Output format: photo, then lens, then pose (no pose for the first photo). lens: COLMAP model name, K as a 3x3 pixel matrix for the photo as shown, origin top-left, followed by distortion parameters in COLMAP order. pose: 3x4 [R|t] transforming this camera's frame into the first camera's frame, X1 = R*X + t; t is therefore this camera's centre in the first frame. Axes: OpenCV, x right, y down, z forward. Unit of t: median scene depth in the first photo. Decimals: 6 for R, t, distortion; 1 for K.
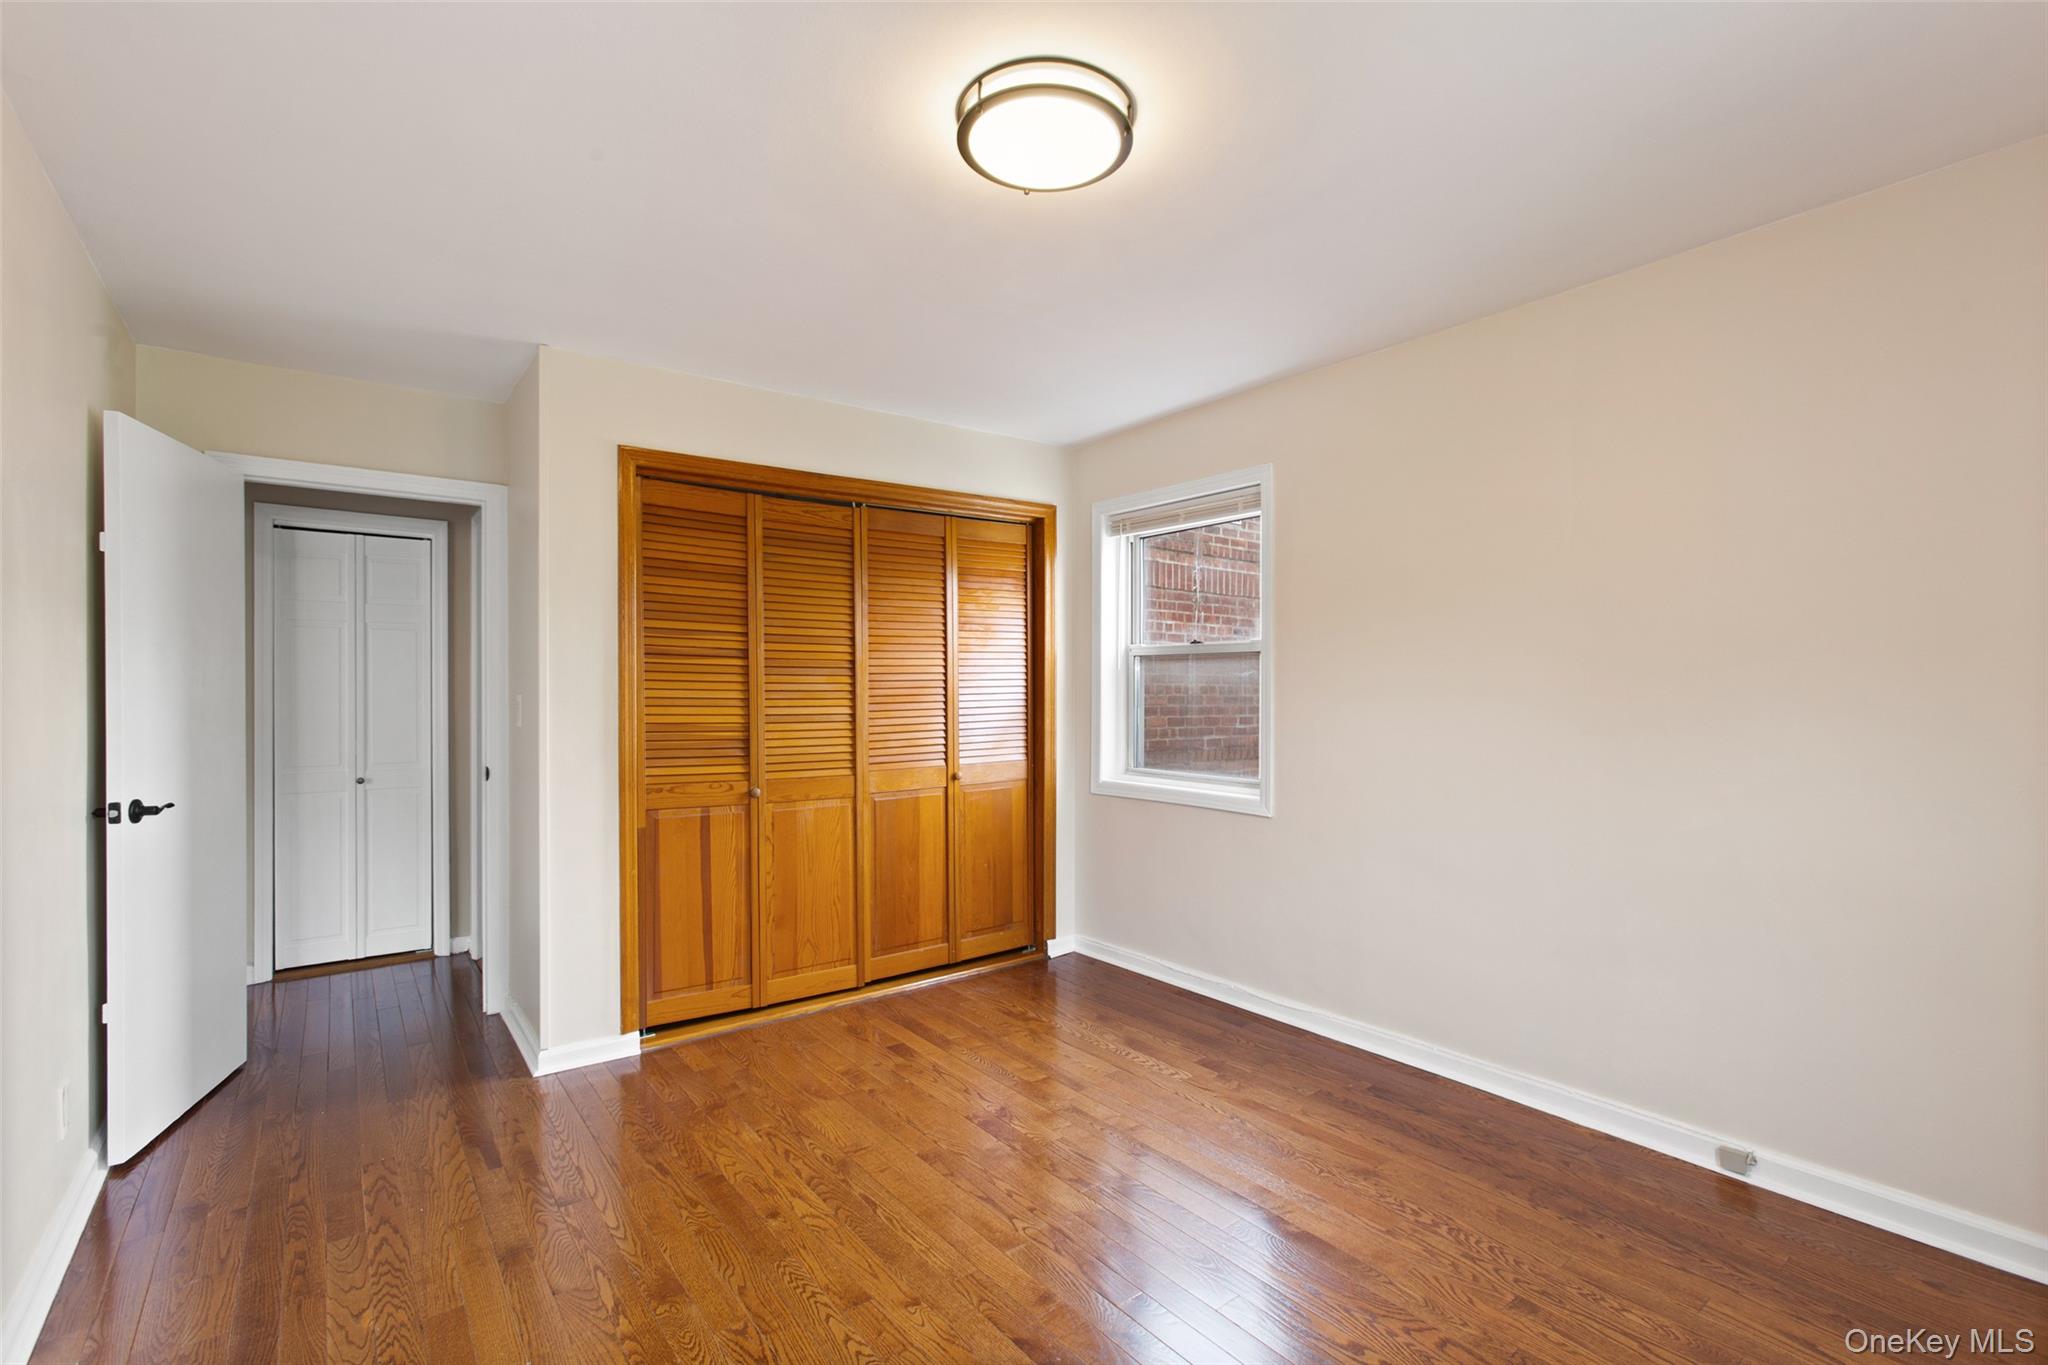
lens RADIAL K [[922.2, 0, 1019.6], [0, 922.2, 700.1], [0, 0, 1]] dist [0.000495, 0.000908]
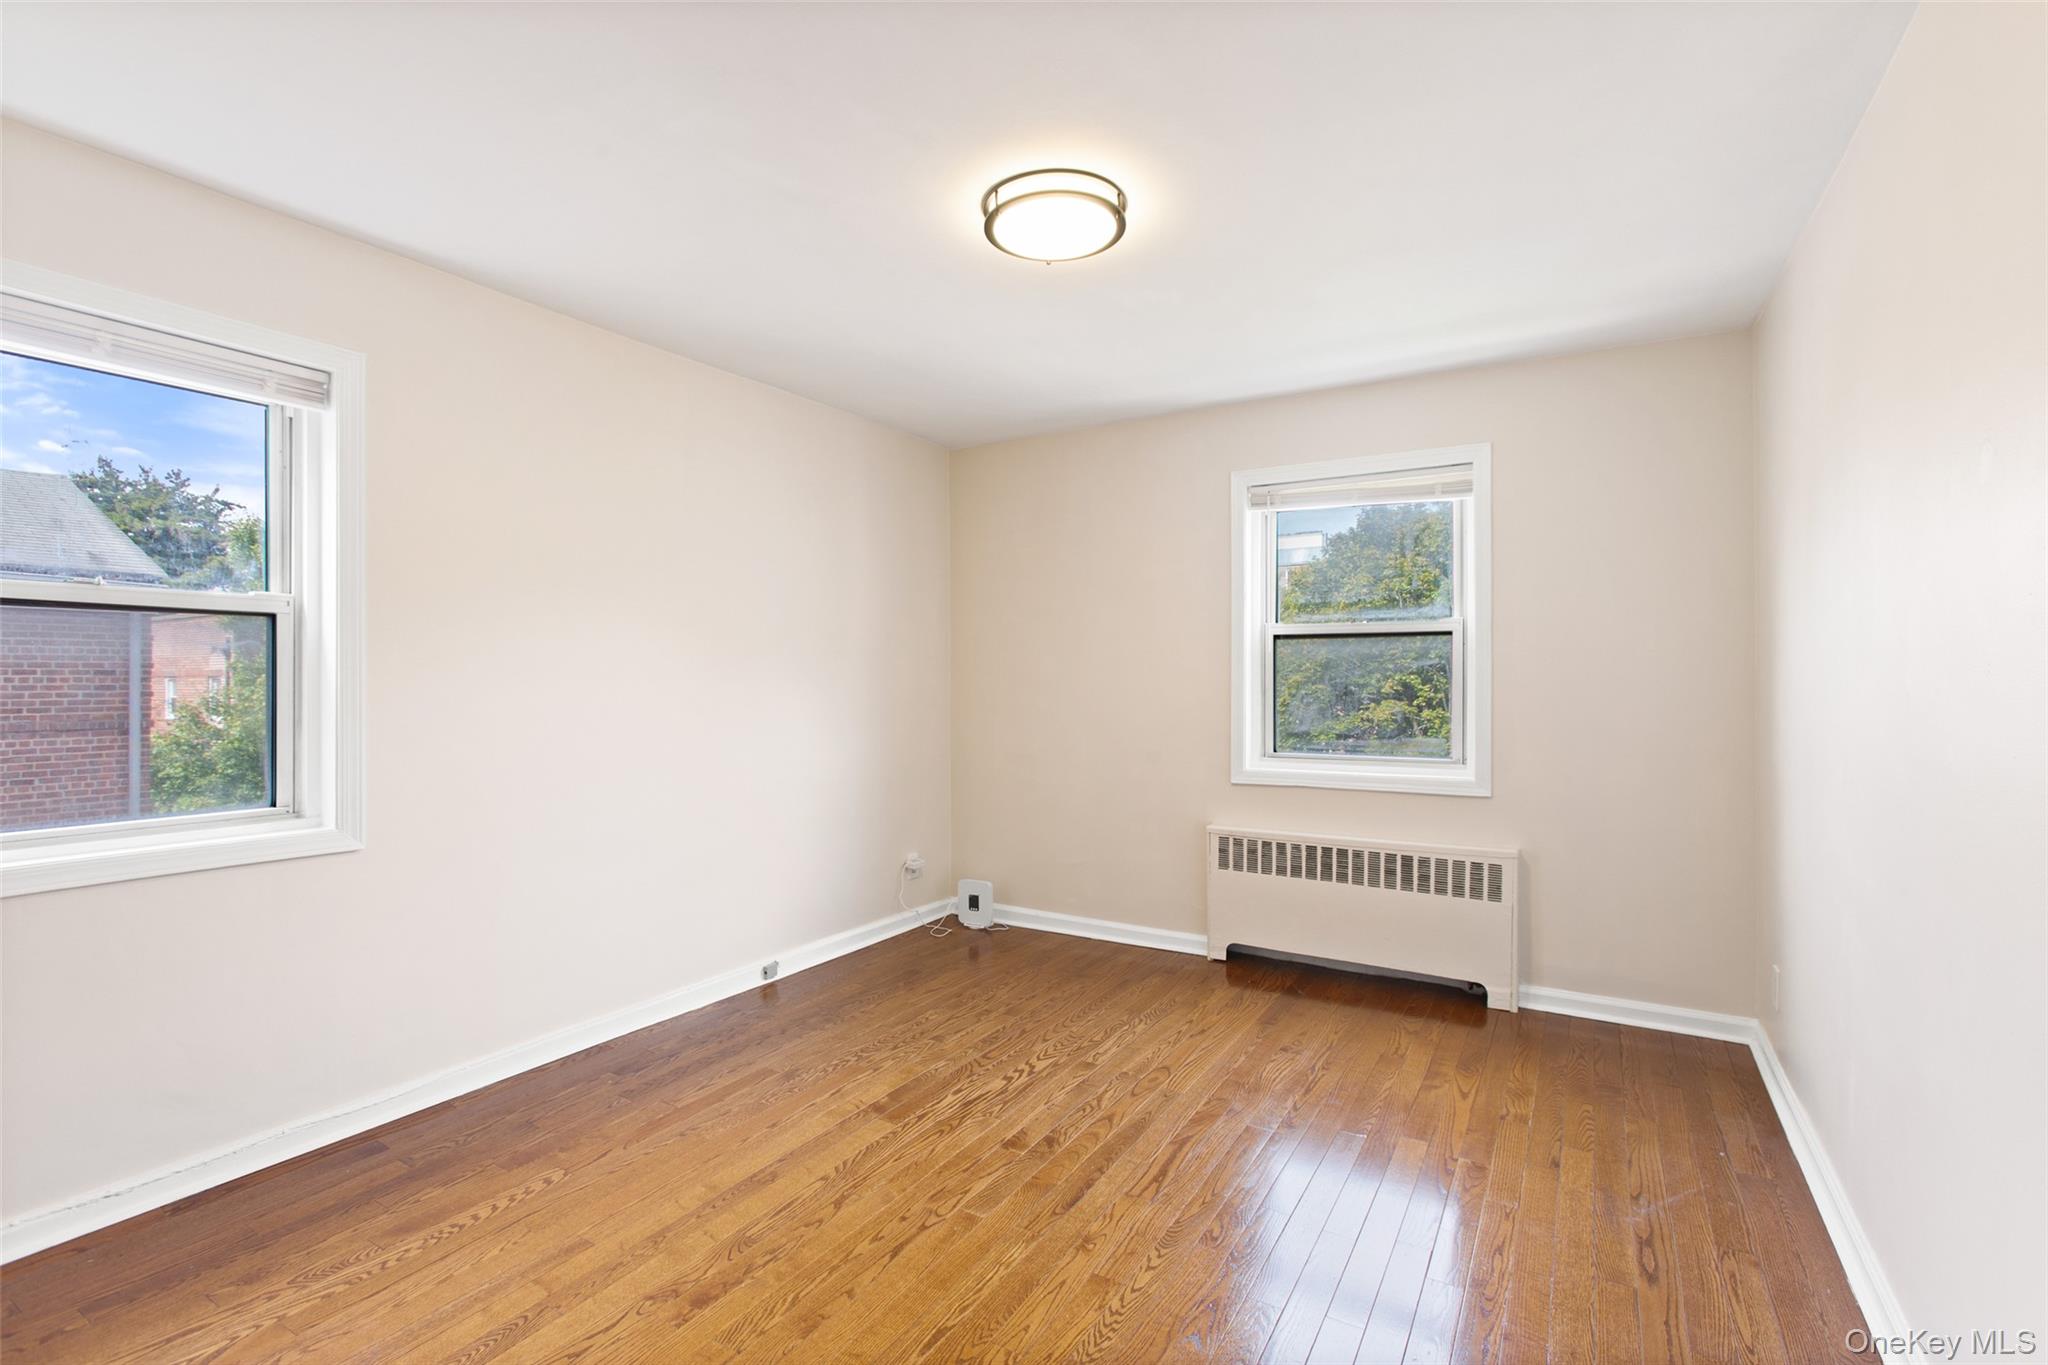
lens RADIAL K [[925.3, 0, 1036.0], [0, 925.3, 678.8], [0, 0, 1]] dist [-0.000903, 0.001294]
pose [[-0.374400, 0.001747, 0.927266, -0.588234], [0.005530, 0.999985, 0.000349, -0.003141], [-0.927251, 0.005258, -0.374404, 0.781653]]
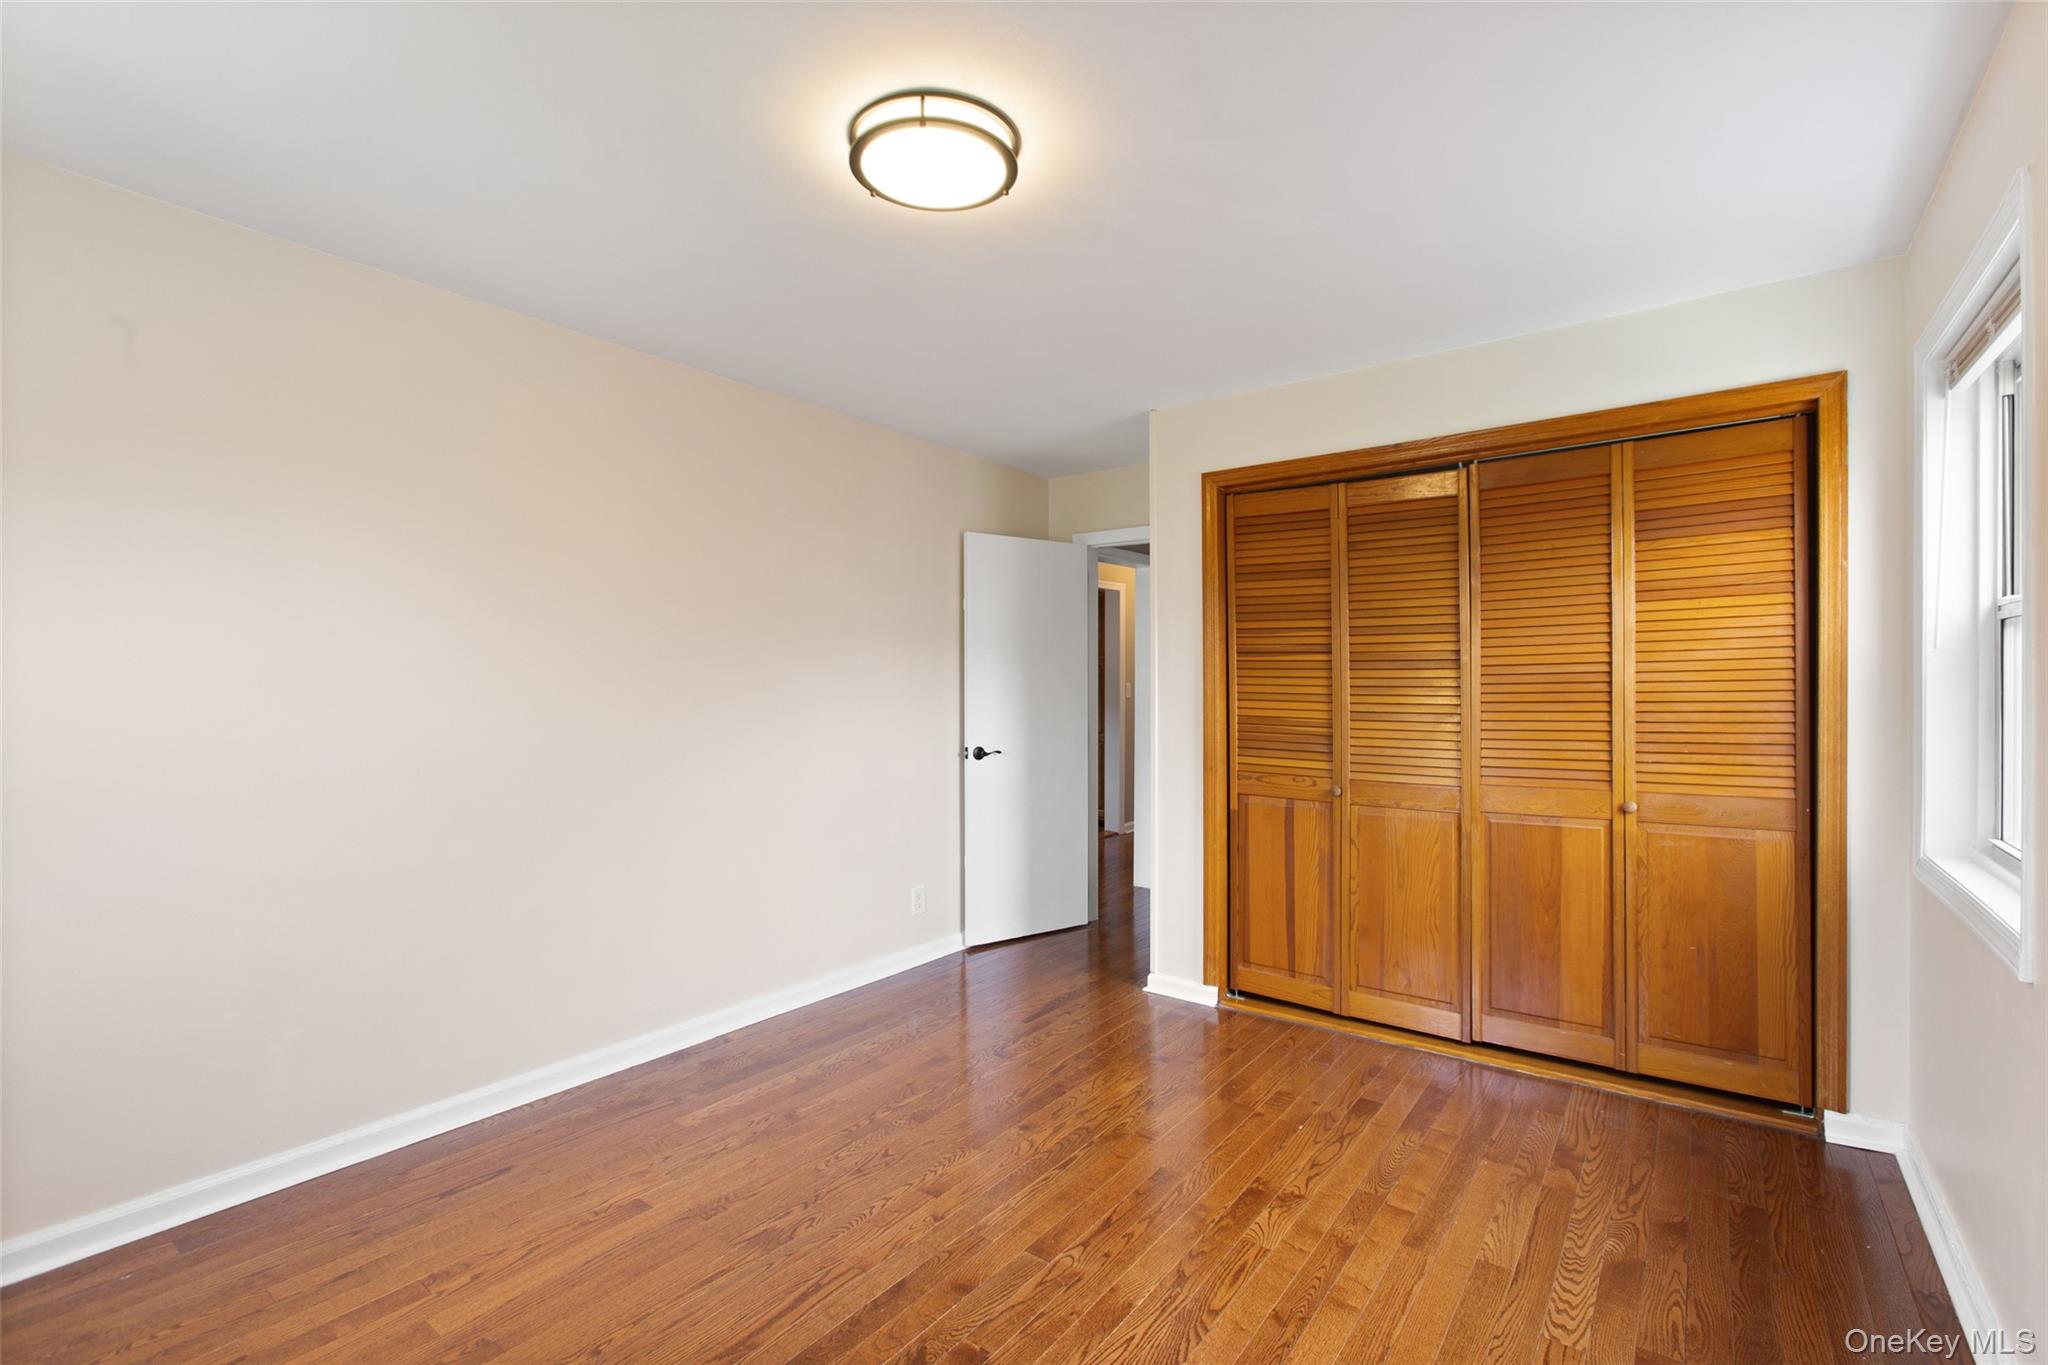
lens RADIAL K [[925.3, 0, 1036.0], [0, 925.3, 678.8], [0, 0, 1]] dist [-0.000903, 0.001294]
pose [[0.278161, -0.002041, -0.960532, 0.562951], [-0.004799, 0.999982, -0.003515, -0.013056], [0.960522, 0.005587, 0.278146, 0.427596]]
